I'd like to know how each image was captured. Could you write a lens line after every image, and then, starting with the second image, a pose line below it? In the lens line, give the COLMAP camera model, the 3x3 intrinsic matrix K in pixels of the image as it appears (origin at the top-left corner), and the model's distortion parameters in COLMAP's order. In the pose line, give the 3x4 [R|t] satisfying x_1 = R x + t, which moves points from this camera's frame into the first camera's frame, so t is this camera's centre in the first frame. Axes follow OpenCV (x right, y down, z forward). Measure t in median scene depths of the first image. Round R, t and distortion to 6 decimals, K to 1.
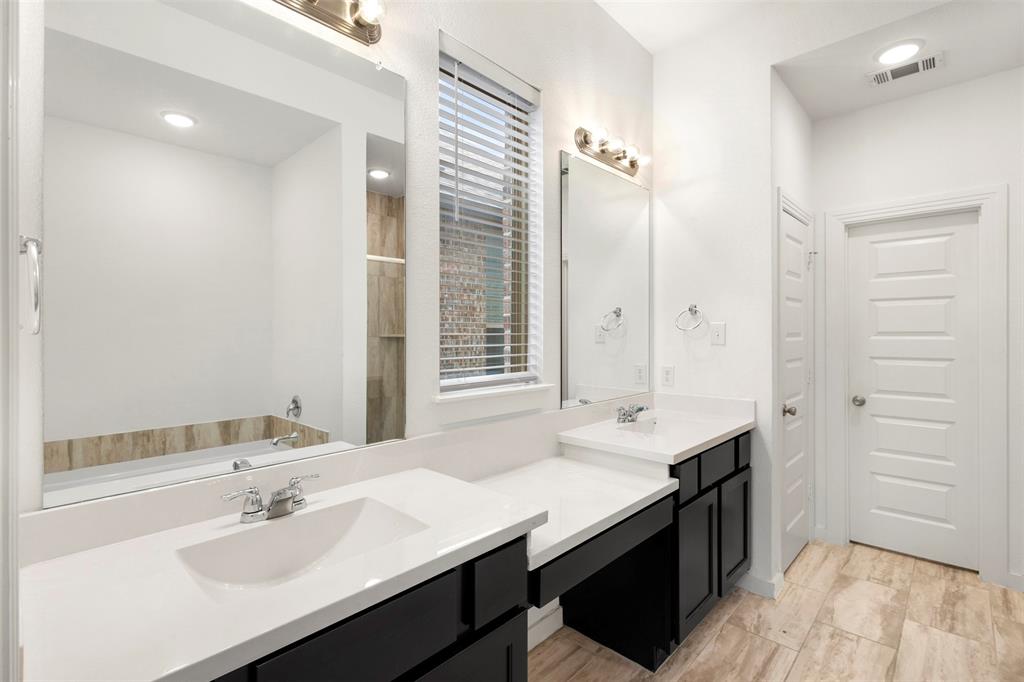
lens RADIAL K [[469.4, 0, 507.4], [0, 469.4, 335.6], [0, 0, 1]] dist [0.006727, -0.001349]
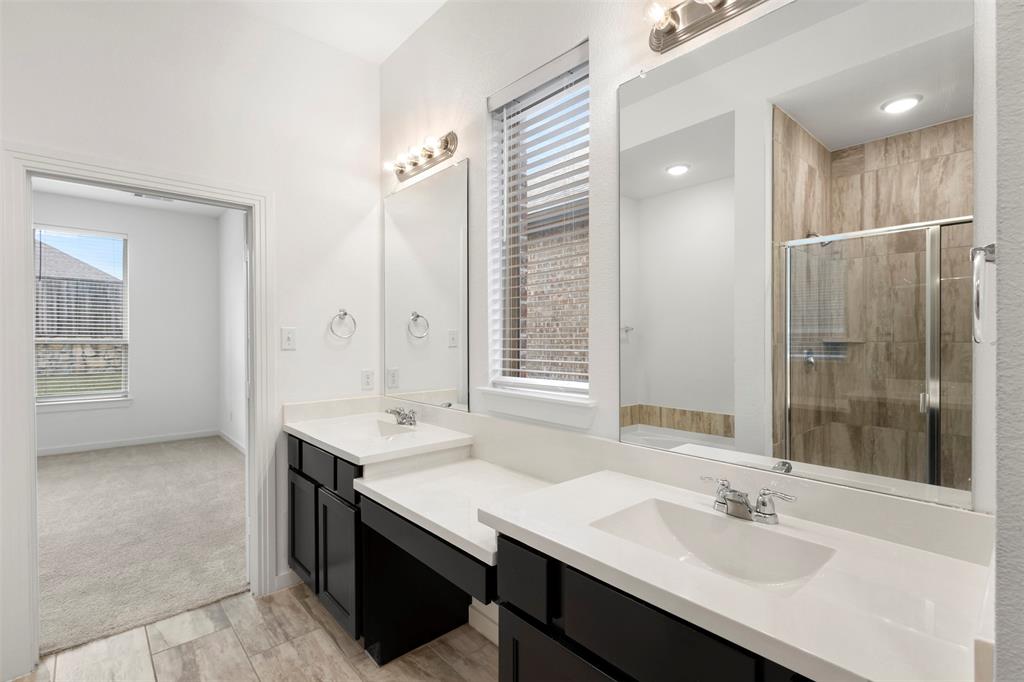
lens RADIAL K [[469.4, 0, 510.0], [0, 469.4, 338.8], [0, 0, 1]] dist [0.006727, -0.001349]
pose [[-0.085966, 0.005800, -0.996281, 0.591980], [-0.004761, 0.999969, 0.006232, -0.004949], [0.996287, 0.005280, -0.085935, 0.620774]]
